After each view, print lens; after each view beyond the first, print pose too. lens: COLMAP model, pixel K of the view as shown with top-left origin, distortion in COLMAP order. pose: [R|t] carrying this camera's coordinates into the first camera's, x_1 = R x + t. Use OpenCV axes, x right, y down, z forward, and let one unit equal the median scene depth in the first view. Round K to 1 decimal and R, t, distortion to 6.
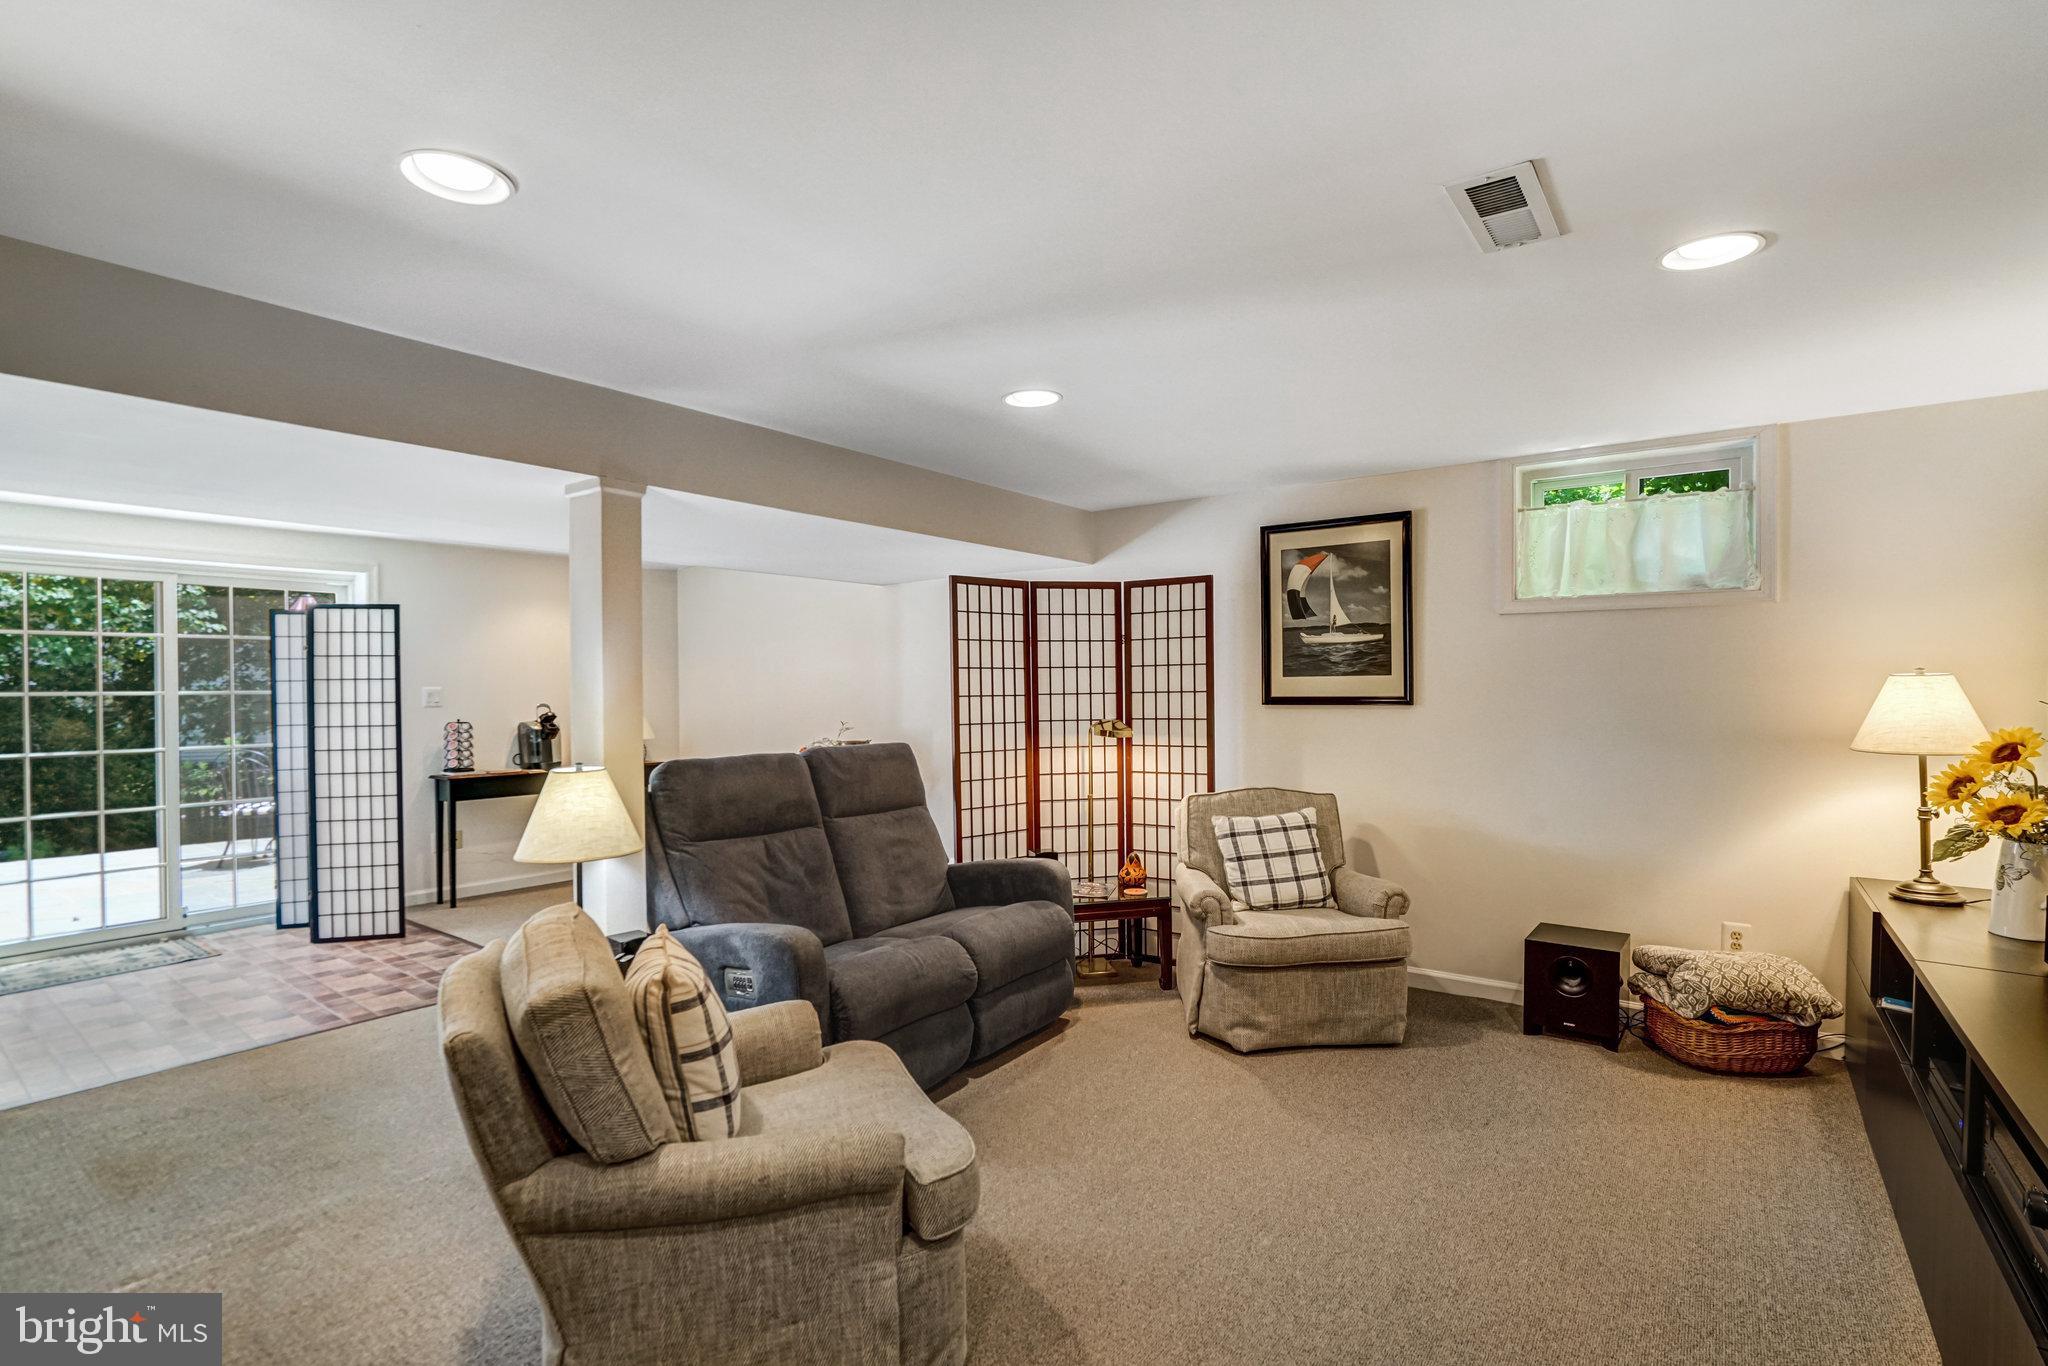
lens RADIAL K [[961.3, 0, 1024.0], [0, 961.3, 683.0], [0, 0, 1]] dist [-0.036736, 0.007795]
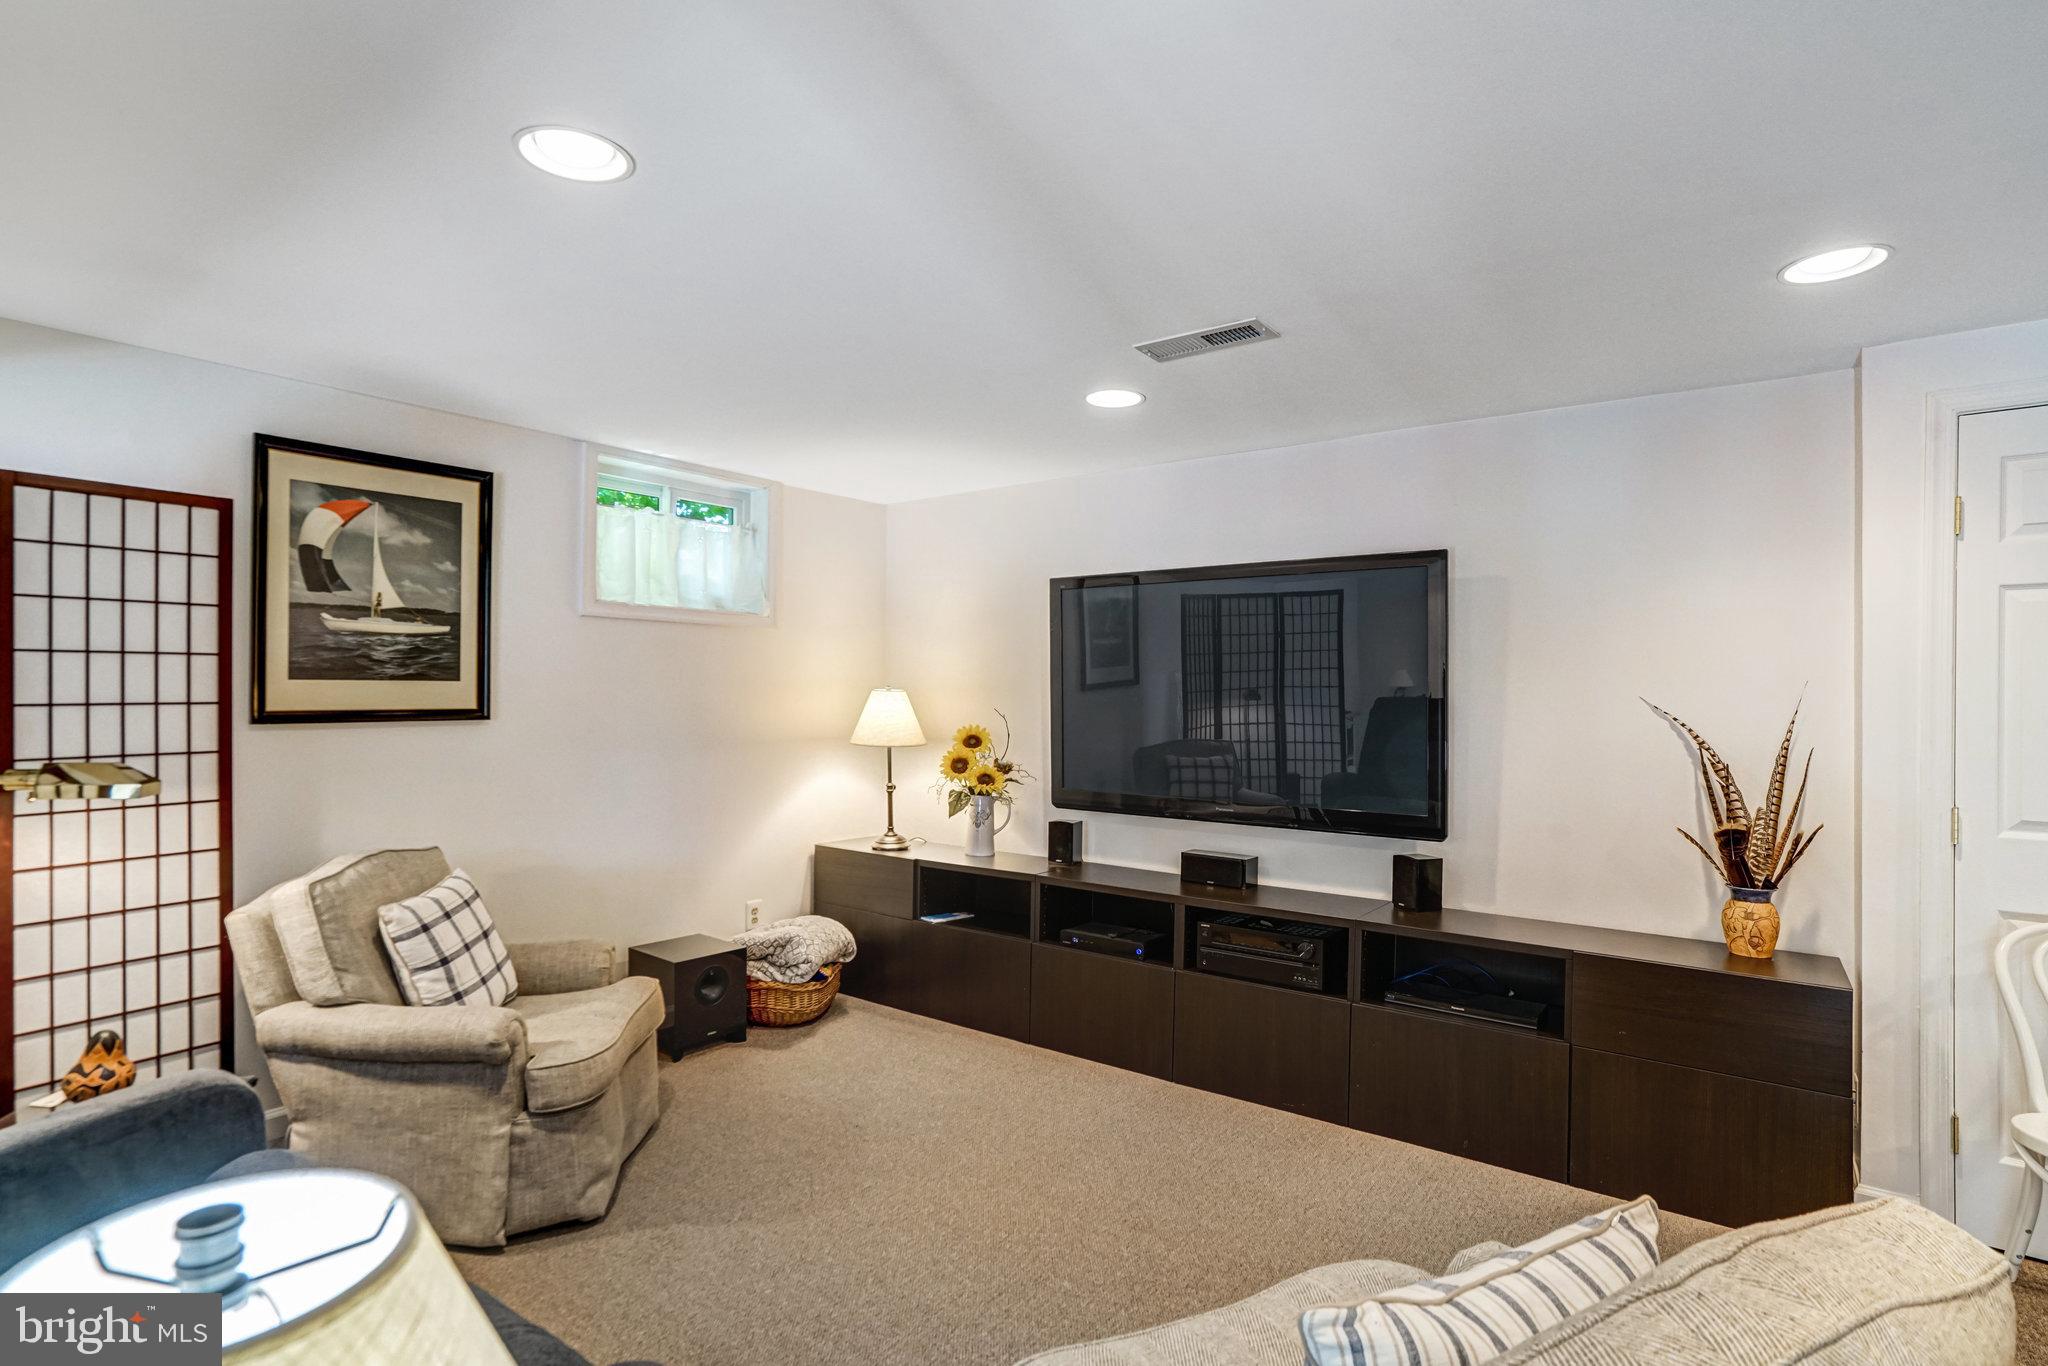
lens RADIAL K [[1004.6, 0, 1001.9], [0, 1004.6, 682.6], [0, 0, 1]] dist [-0.062402, 0.030761]
pose [[0.022420, 0.017255, 0.999600, -0.392696], [-0.007402, 0.999826, -0.017093, 0.003390], [-0.999721, -0.007016, 0.022544, 0.552046]]
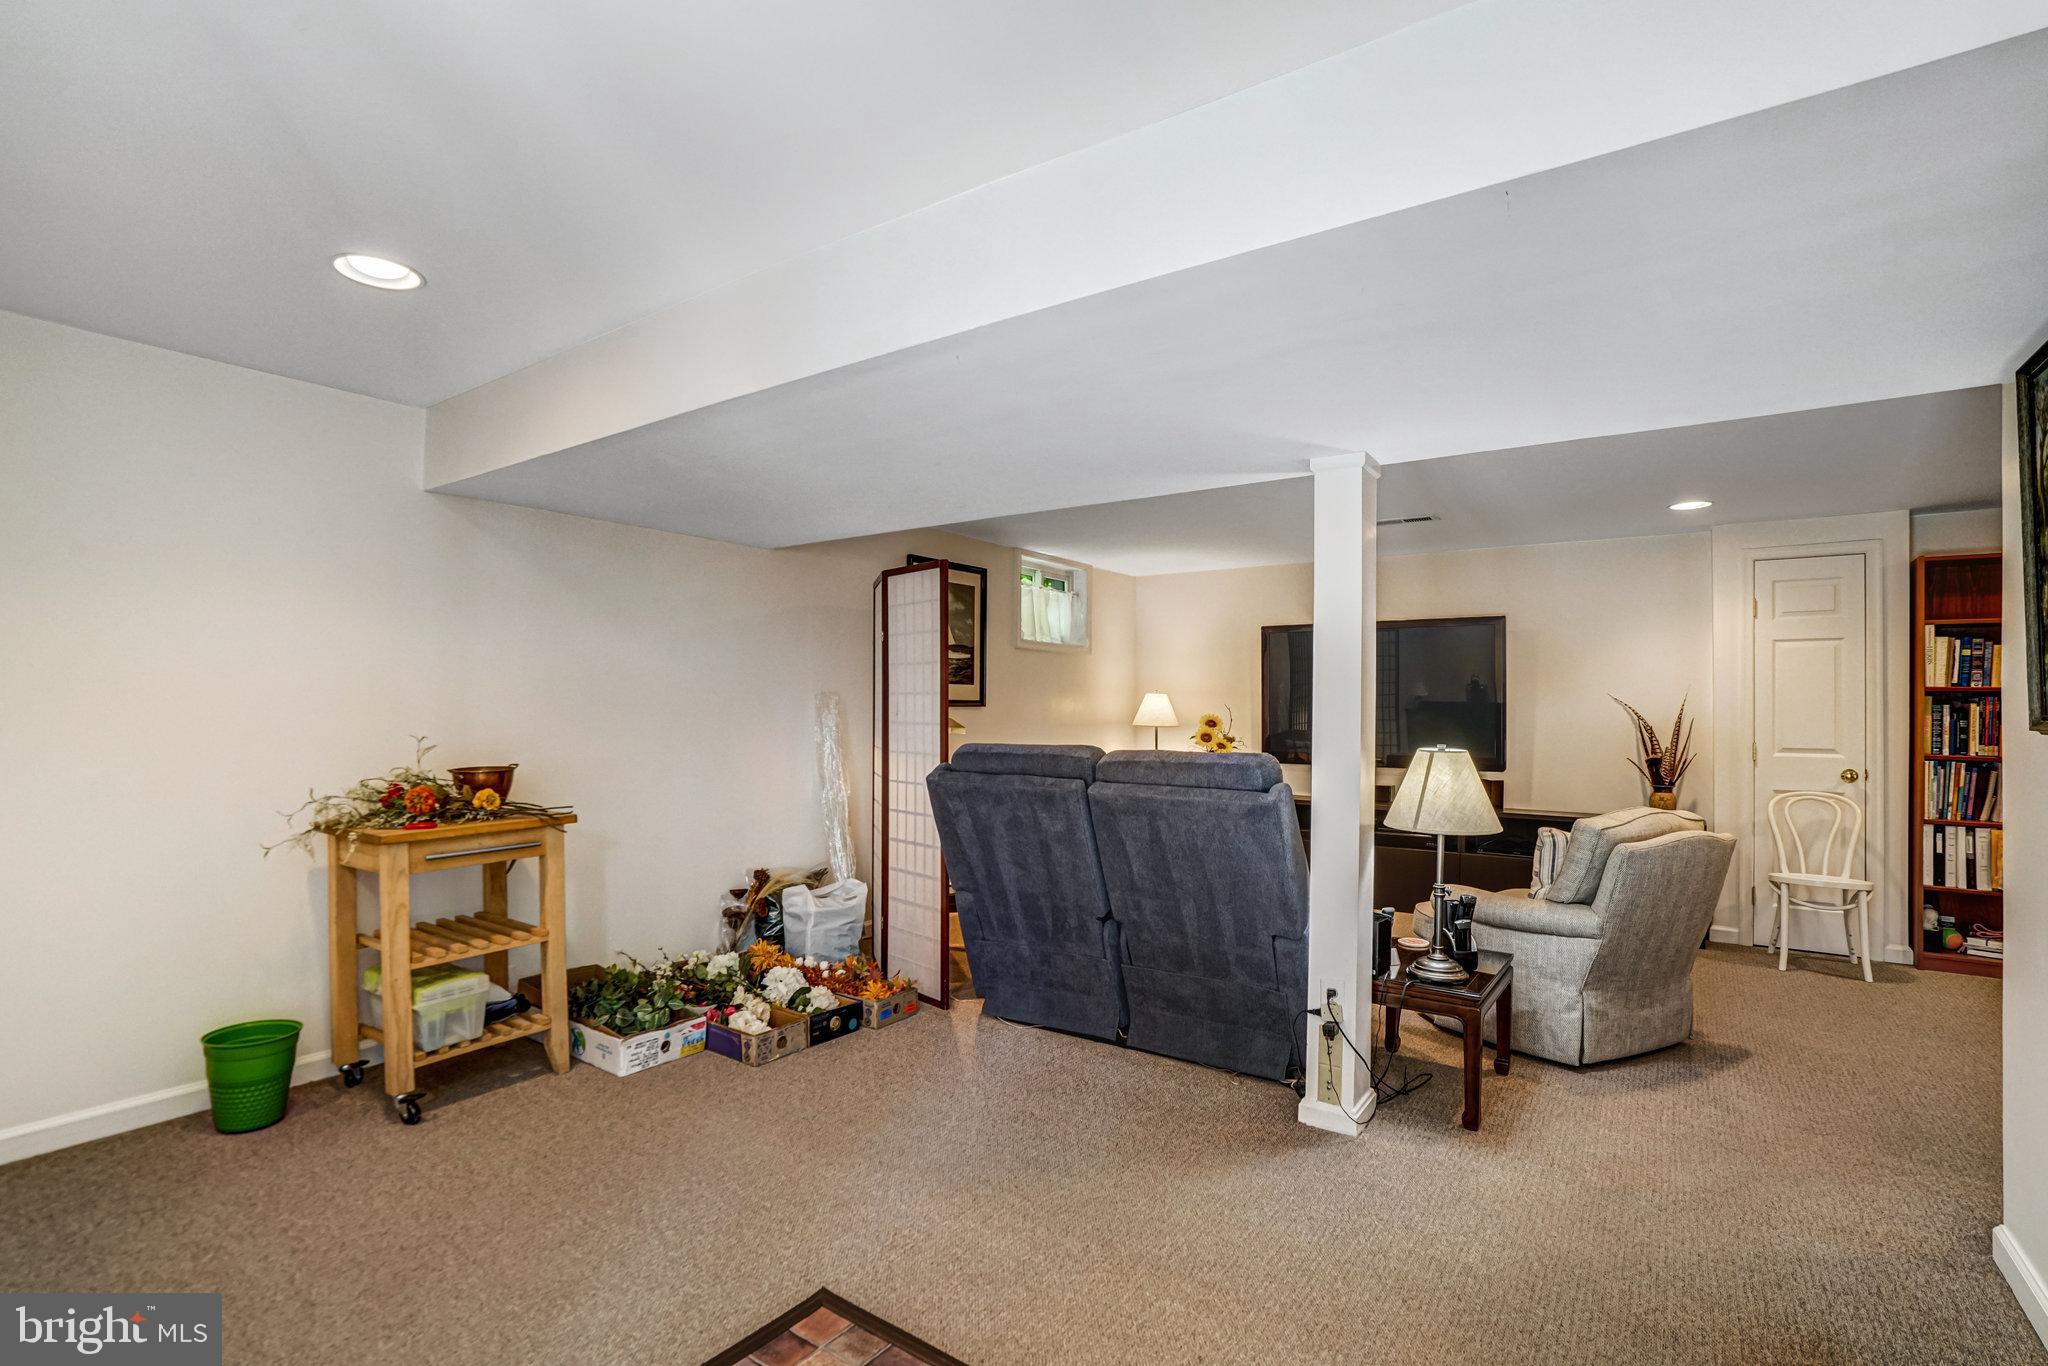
lens RADIAL K [[961.3, 0, 1024.0], [0, 961.3, 683.0], [0, 0, 1]] dist [-0.036736, 0.007795]
pose [[-0.013540, 0.033401, 0.999350, -0.997577], [-0.008808, 0.999399, -0.033522, 0.035077], [-0.999870, -0.009256, -0.013237, 0.947887]]
